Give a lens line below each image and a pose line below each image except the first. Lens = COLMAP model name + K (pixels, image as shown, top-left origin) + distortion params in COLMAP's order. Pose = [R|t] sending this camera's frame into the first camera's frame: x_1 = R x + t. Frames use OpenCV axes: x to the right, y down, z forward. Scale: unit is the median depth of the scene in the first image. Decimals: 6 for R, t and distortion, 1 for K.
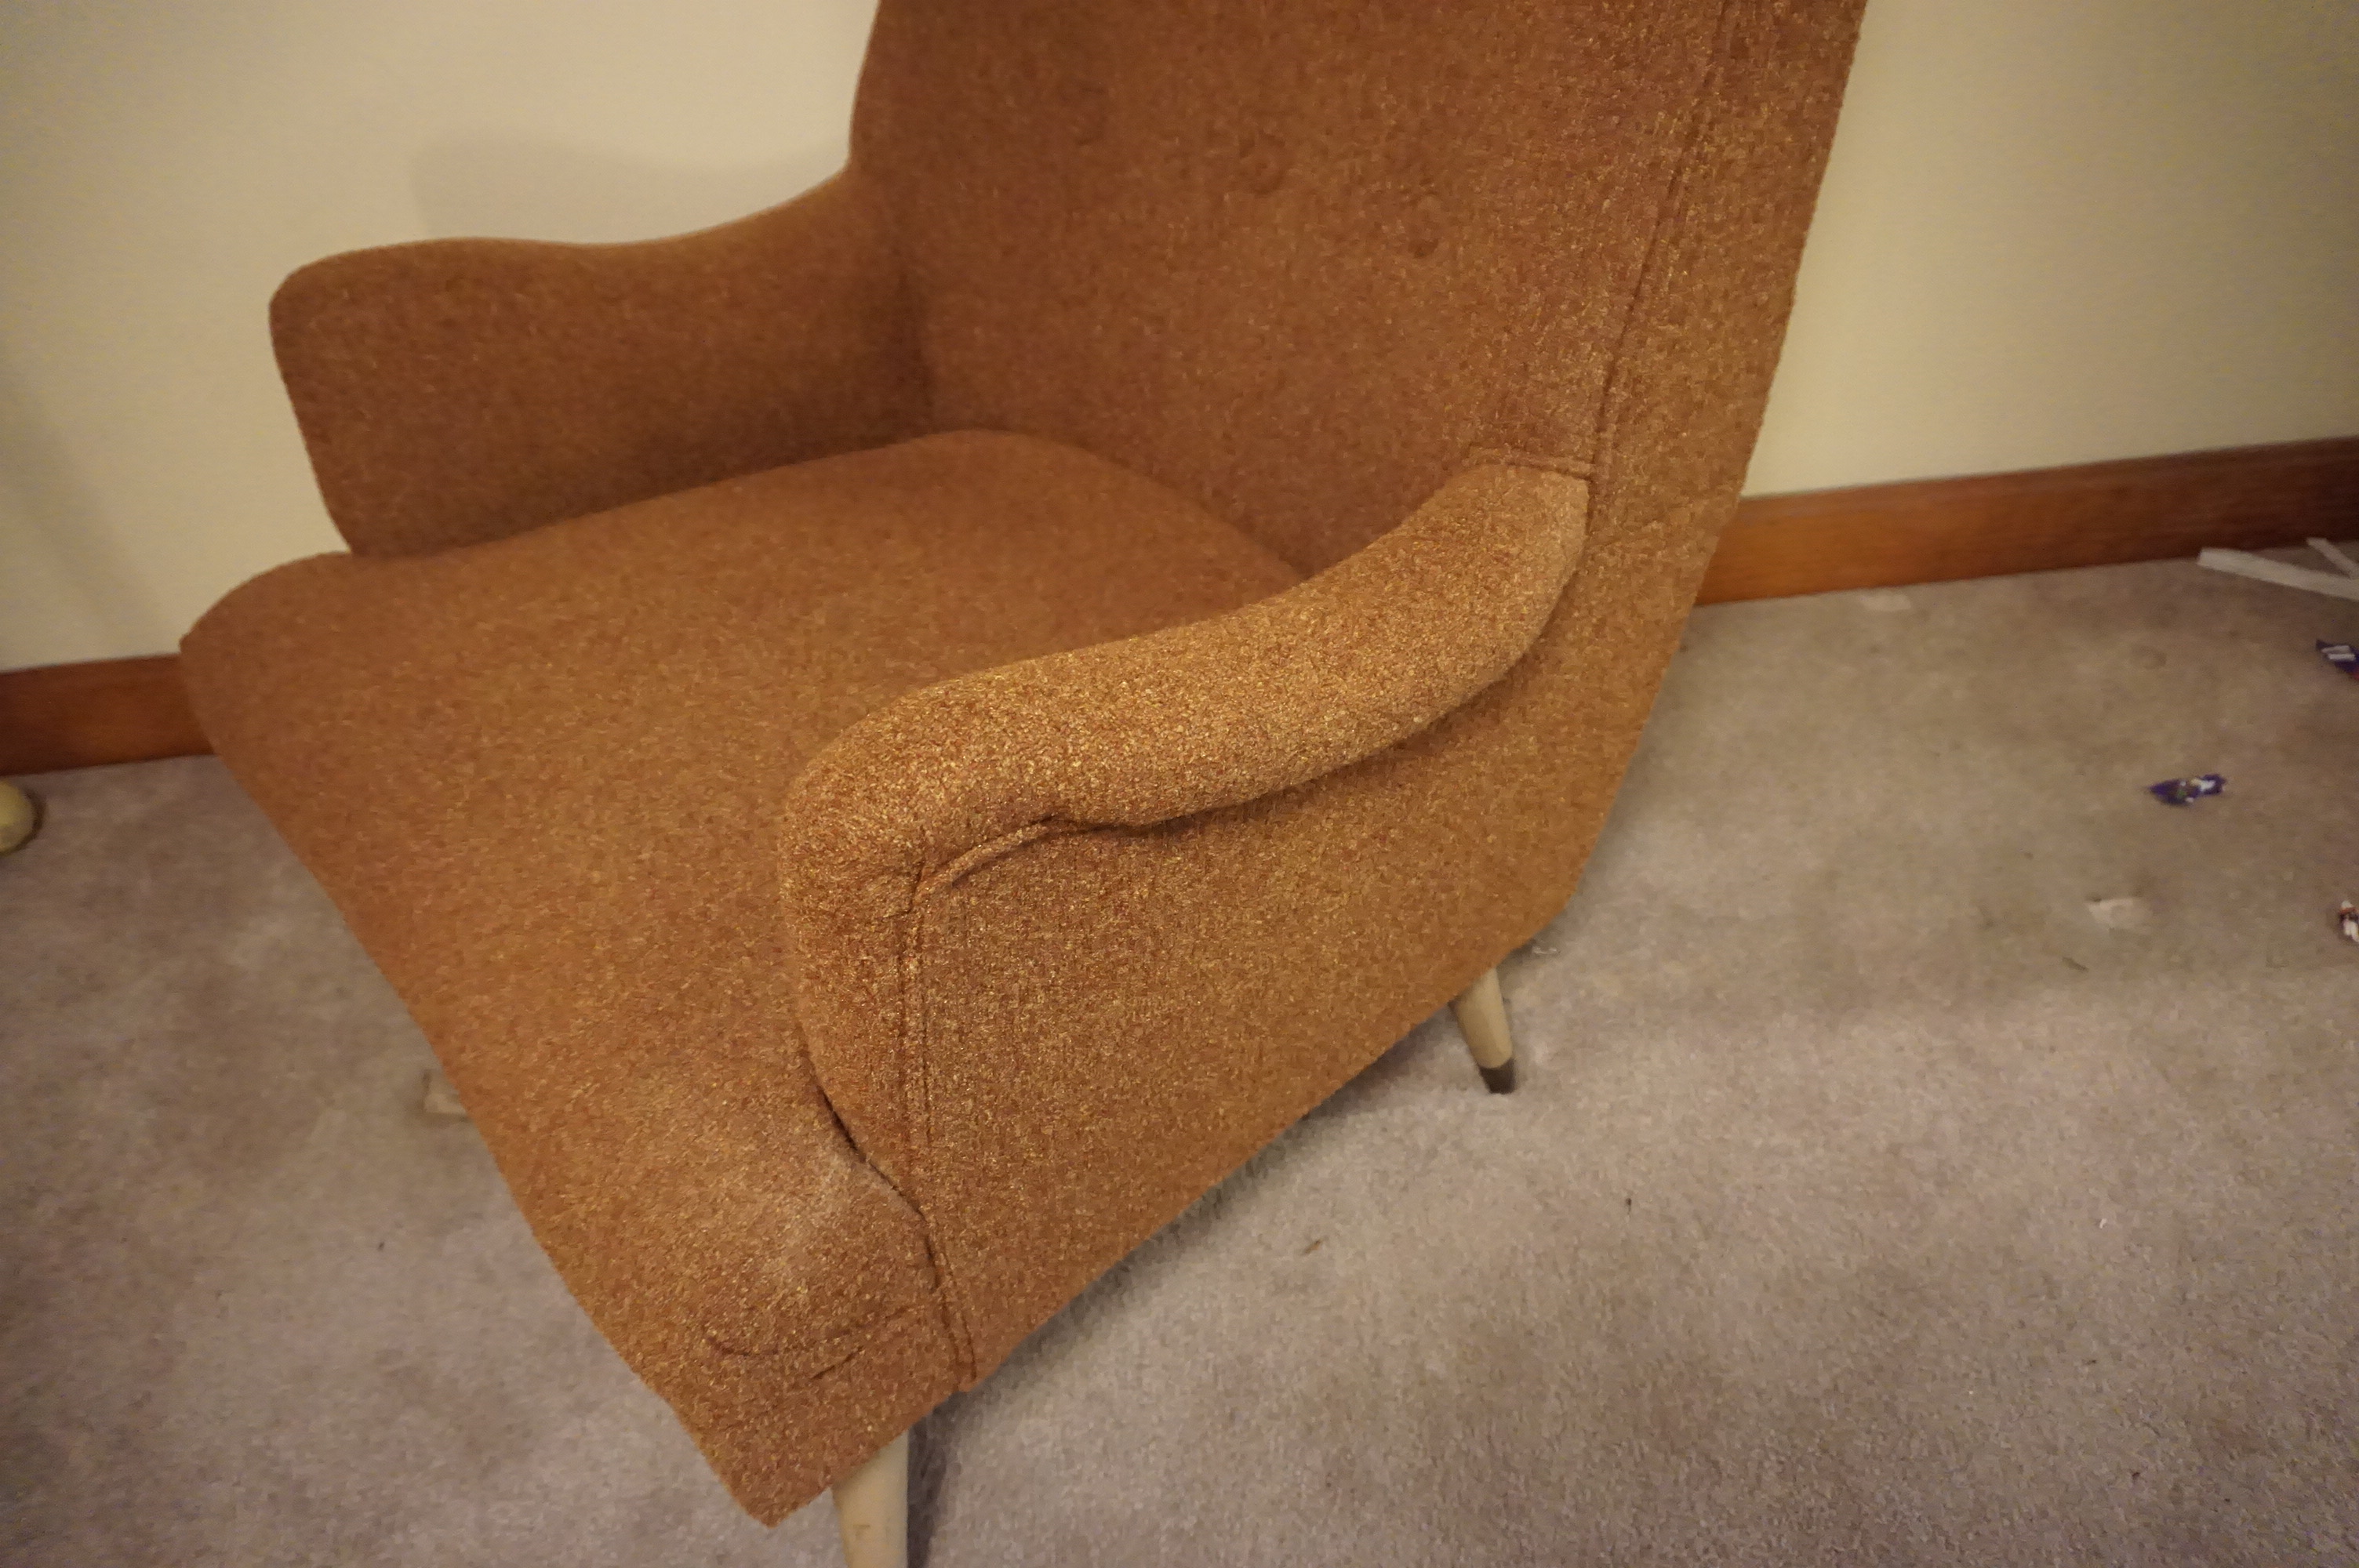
lens RADIAL K [[1551.0, 0, 1166.3], [0, 1551.0, 769.9], [0, 0, 1]] dist [-0.034517, 0.024415]
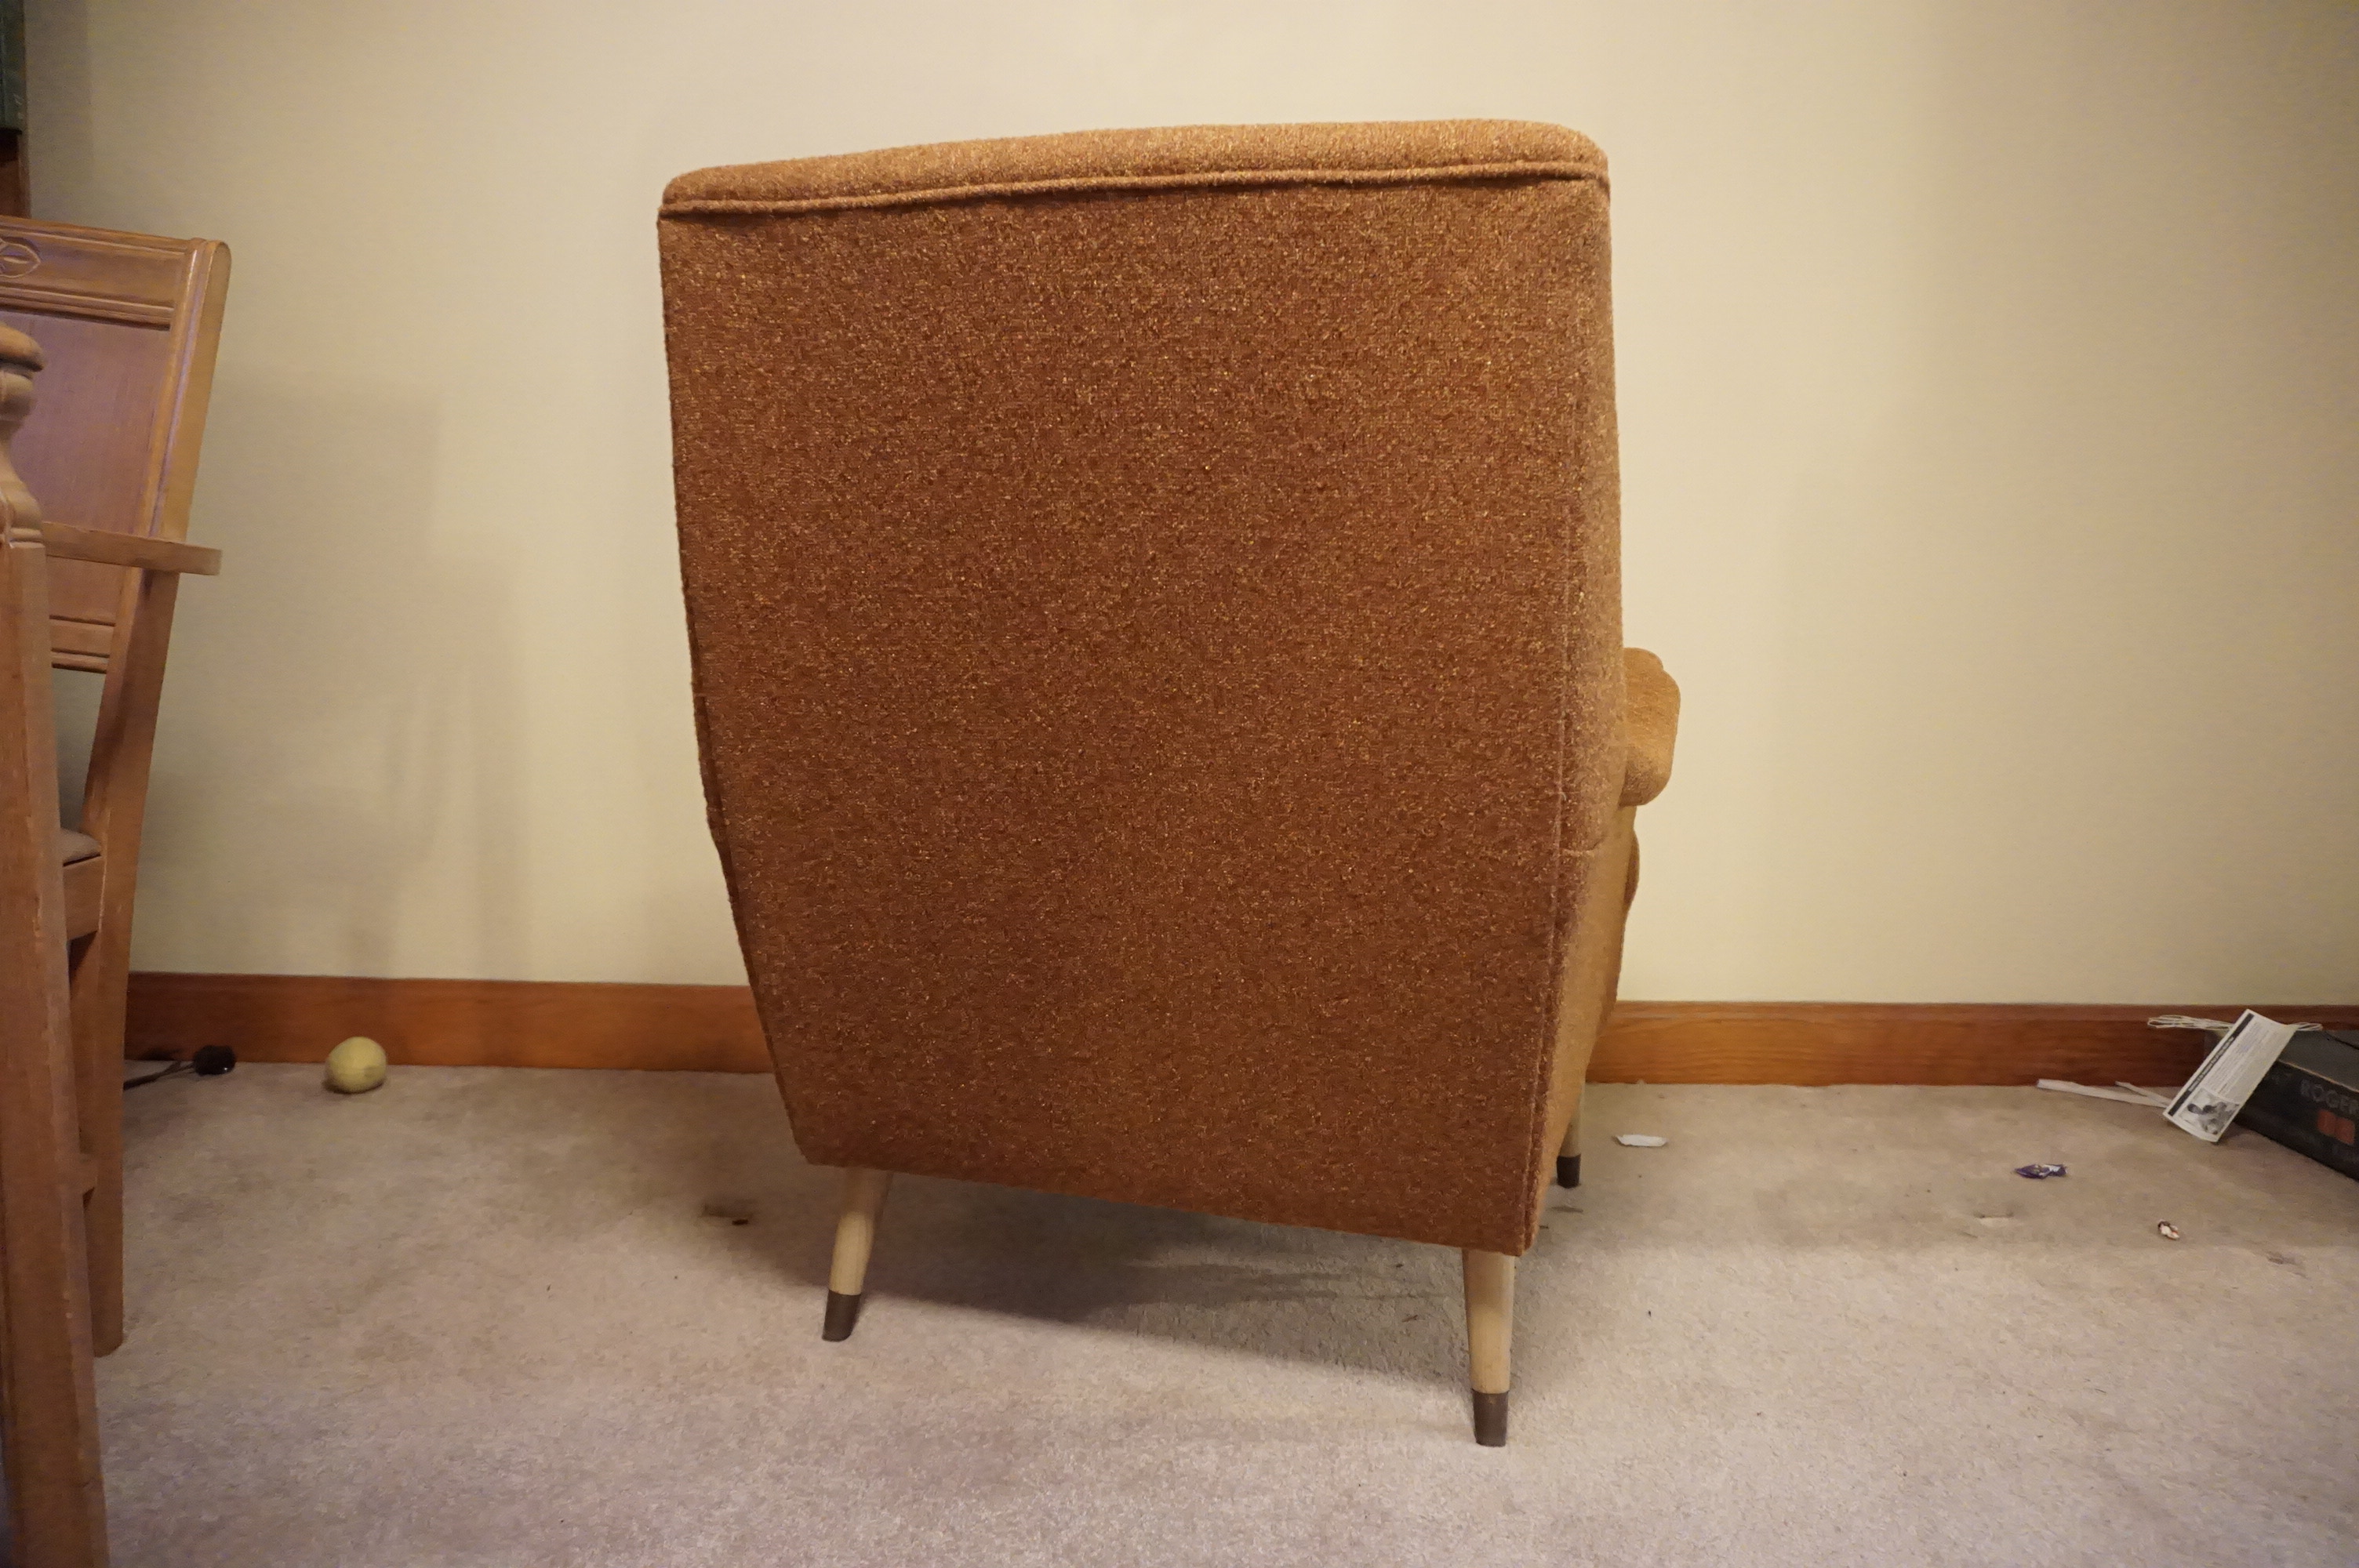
lens RADIAL K [[1551.0, 0, 1182.4], [0, 1551.0, 772.2], [0, 0, 1]] dist [-0.034517, 0.024415]
pose [[0.994373, 0.105888, -0.003067, -0.134121], [-0.089283, 0.822156, -0.562218, 0.636856], [-0.057011, 0.559328, 0.826984, -0.308706]]
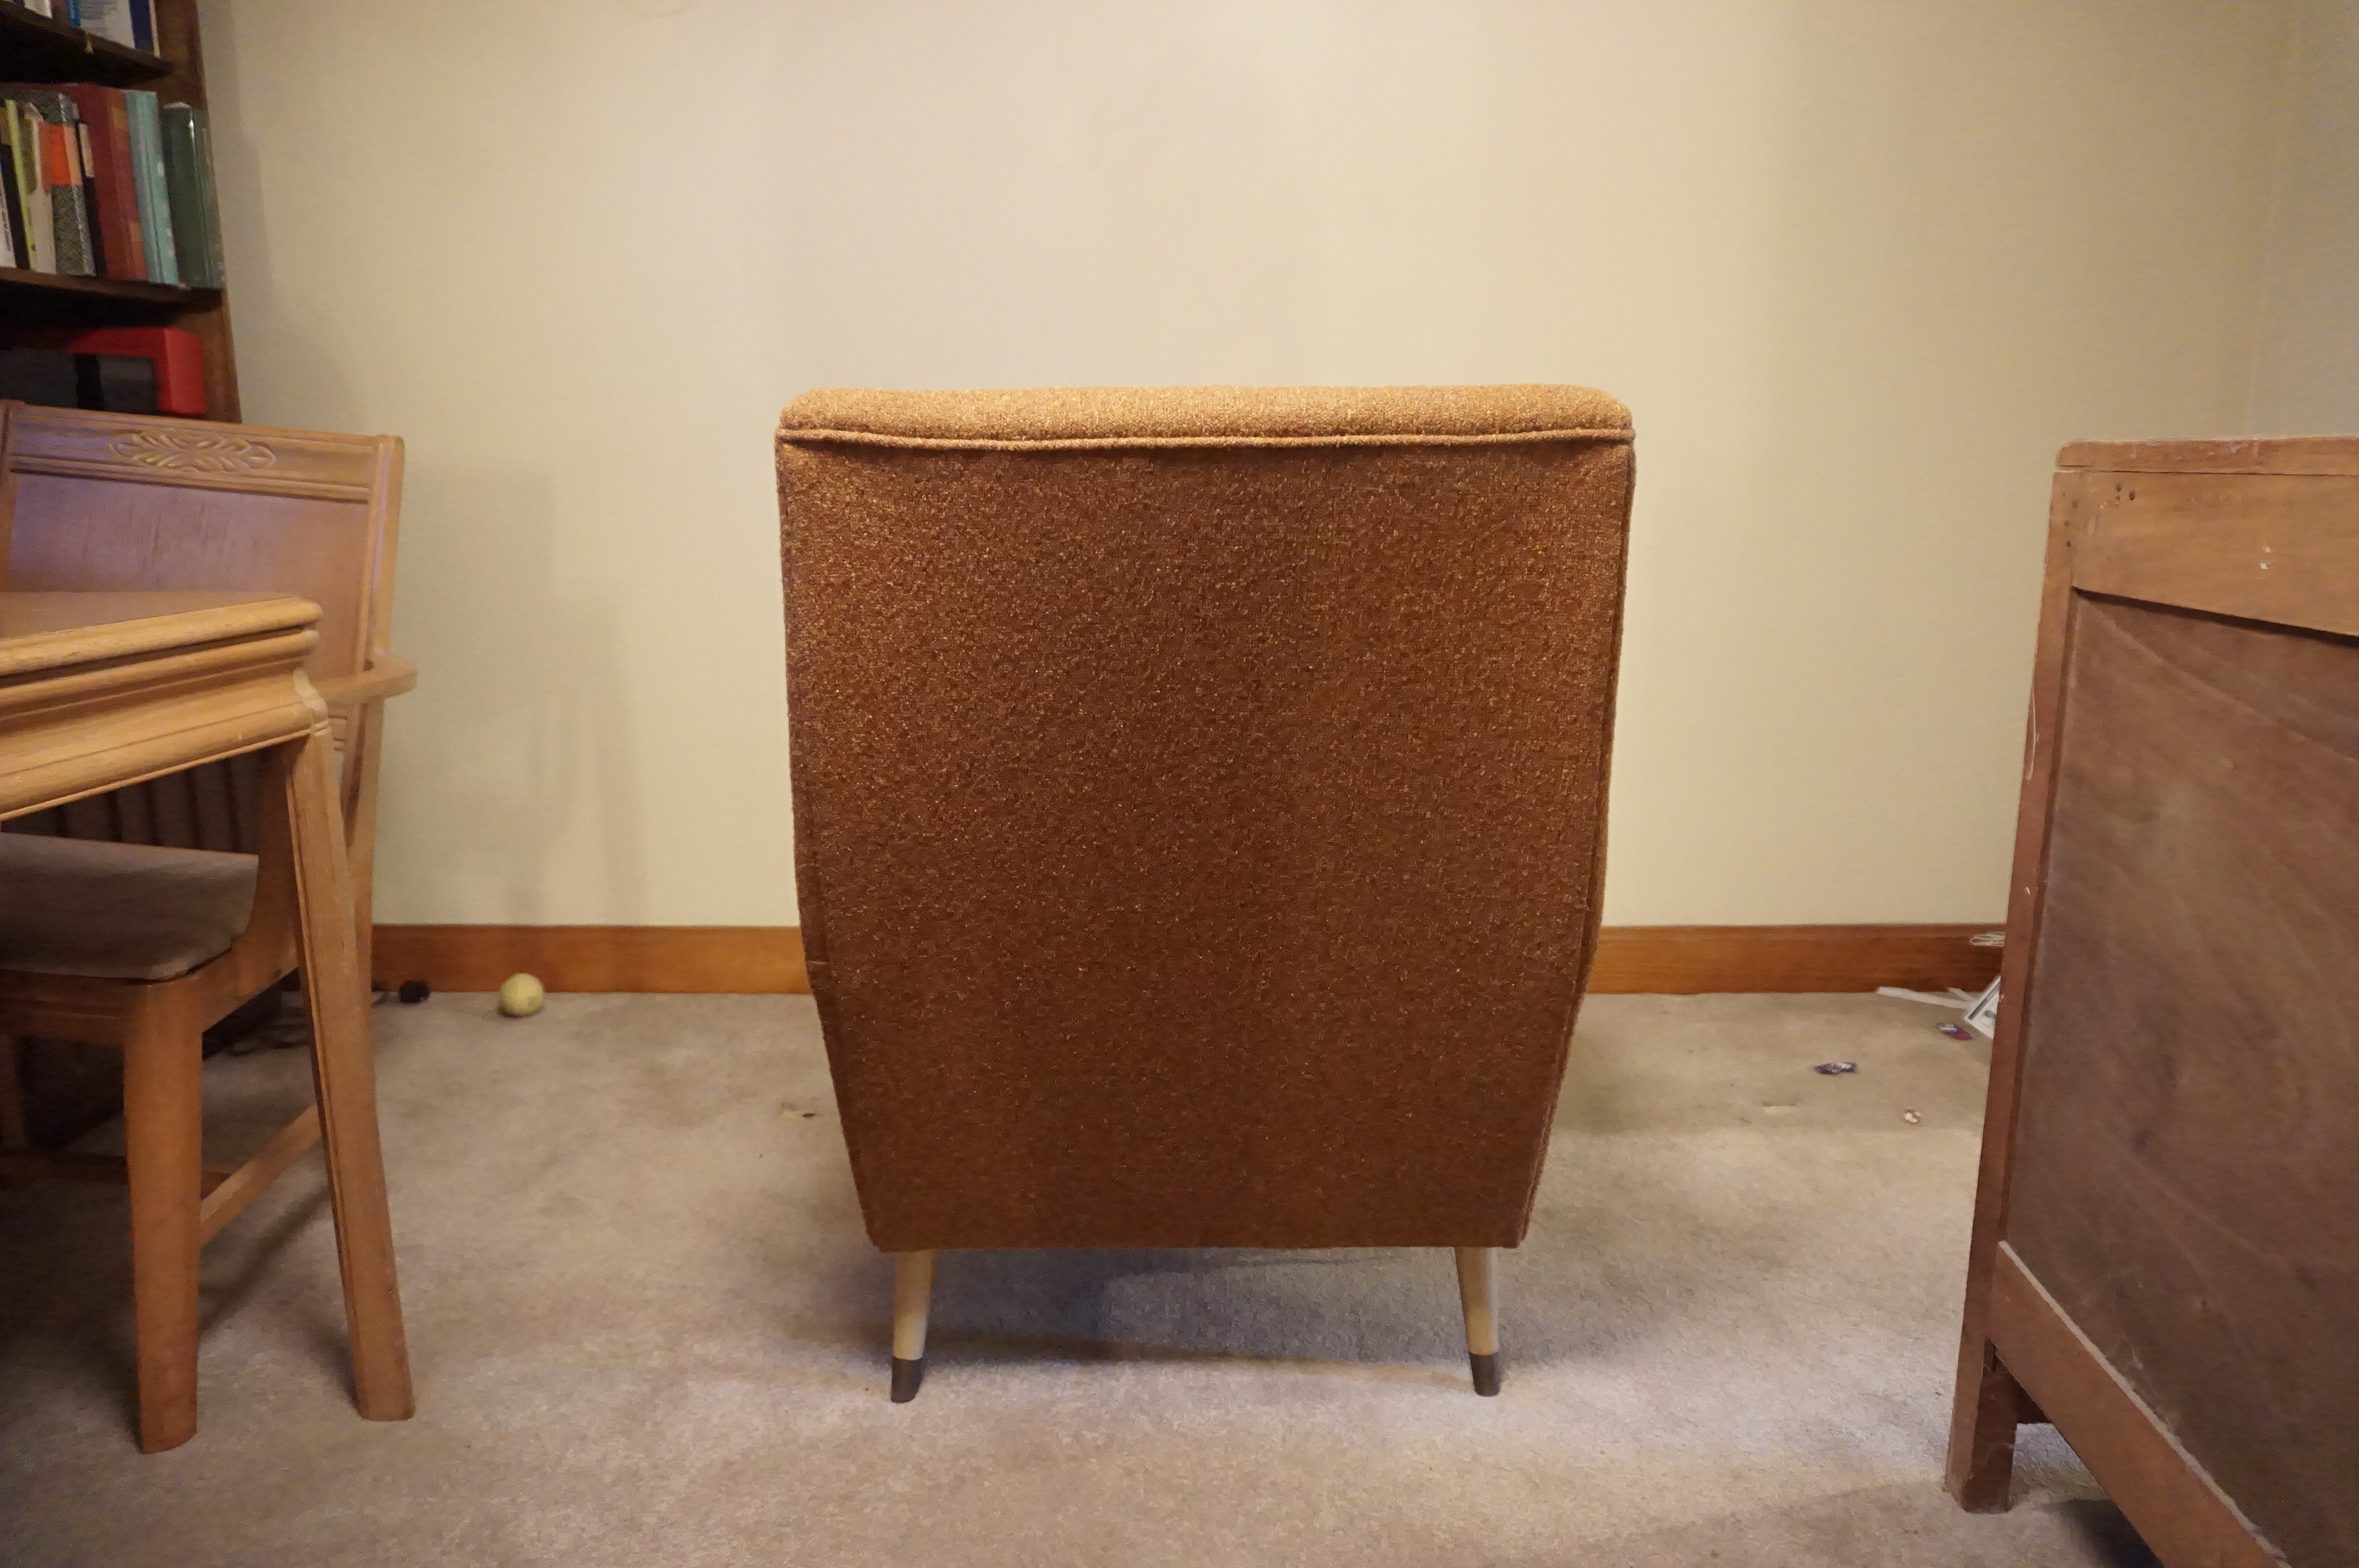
lens RADIAL K [[1551.0, 0, 1172.7], [0, 1551.0, 769.0], [0, 0, 1]] dist [-0.034517, 0.024415]
pose [[0.994025, 0.084232, -0.069419, 0.043607], [-0.107379, 0.868766, -0.483441, 0.717400], [0.019587, 0.488007, 0.872620, -0.740696]]
